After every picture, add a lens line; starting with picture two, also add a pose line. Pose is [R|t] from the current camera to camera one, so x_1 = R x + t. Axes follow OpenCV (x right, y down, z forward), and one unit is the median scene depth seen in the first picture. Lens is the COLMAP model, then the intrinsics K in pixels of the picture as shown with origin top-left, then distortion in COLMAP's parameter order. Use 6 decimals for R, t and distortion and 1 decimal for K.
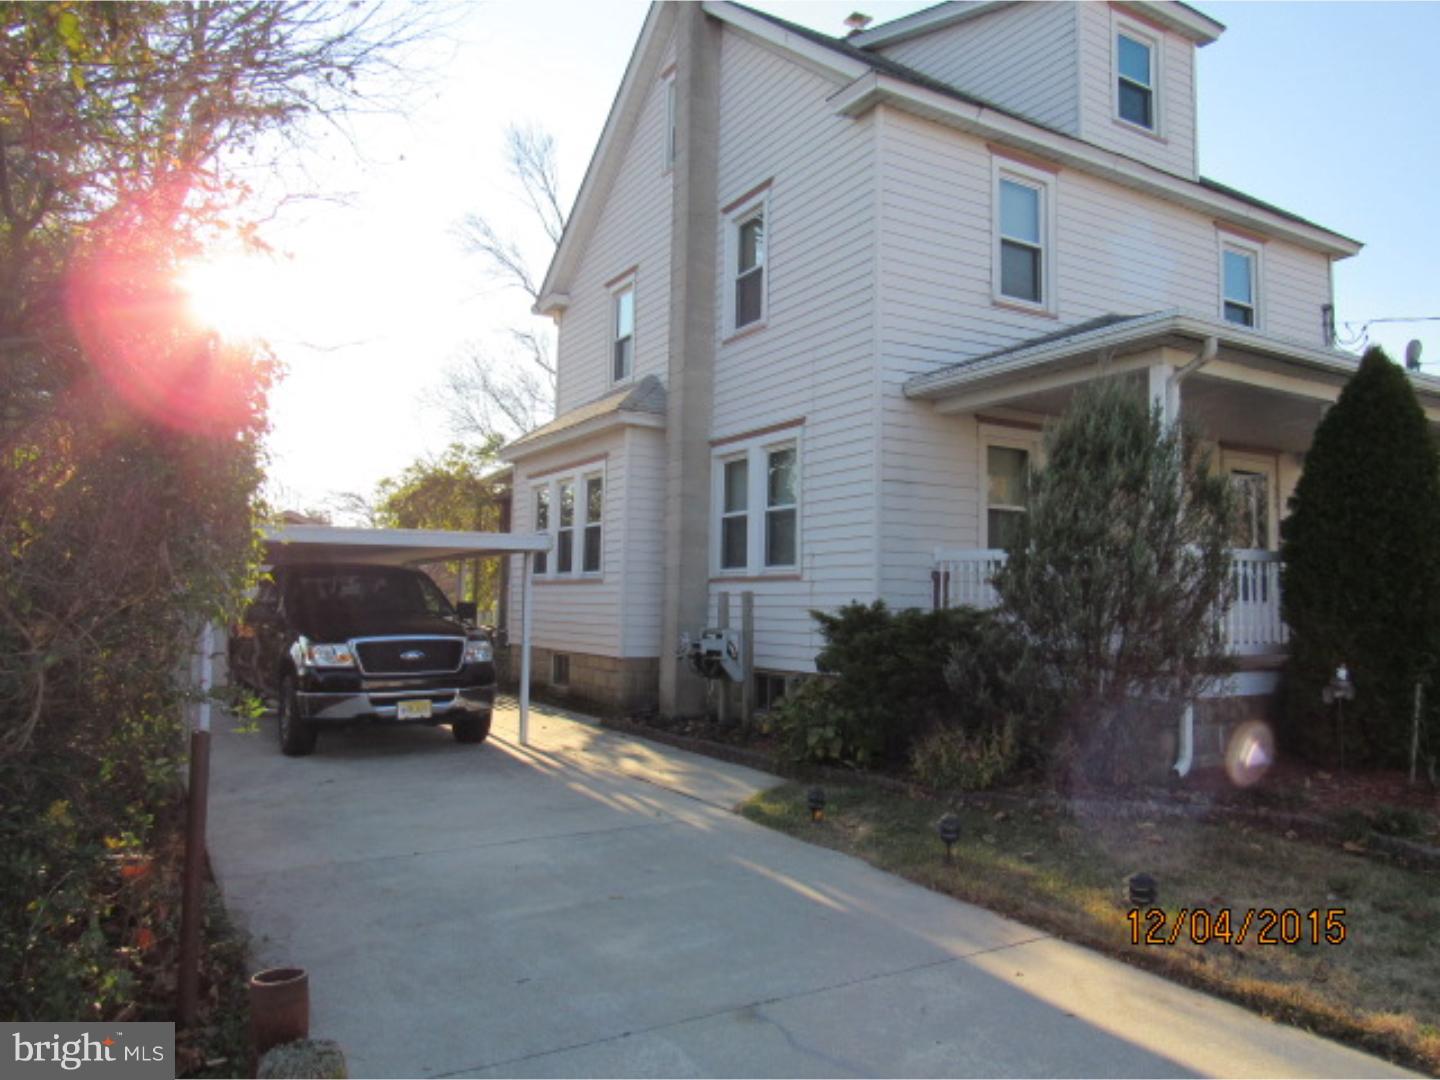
lens RADIAL K [[1010.0, 0, 728.4], [0, 1010.0, 545.5], [0, 0, 1]] dist [-0.008675, 0.001432]
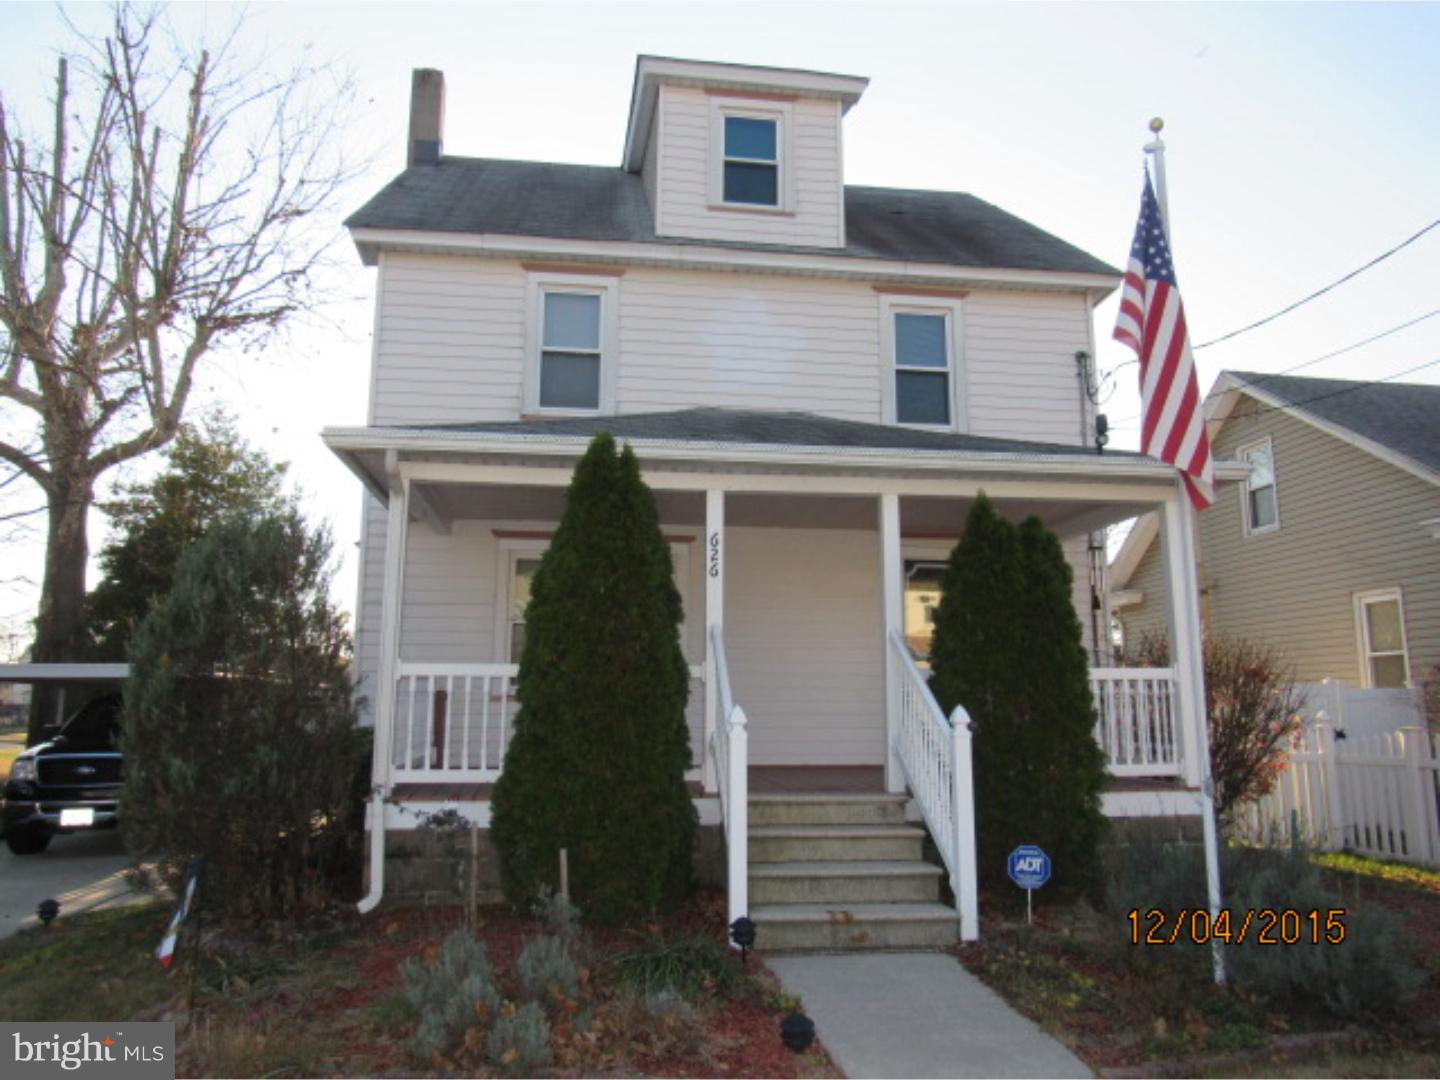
lens RADIAL K [[1010.0, 0, 722.6], [0, 1010.0, 539.5], [0, 0, 1]] dist [-0.008675, 0.001432]
pose [[0.924644, -0.076250, -0.373122, 0.711406], [0.035062, 0.992634, -0.115963, 0.002586], [0.379216, 0.094142, 0.920507, 0.148986]]
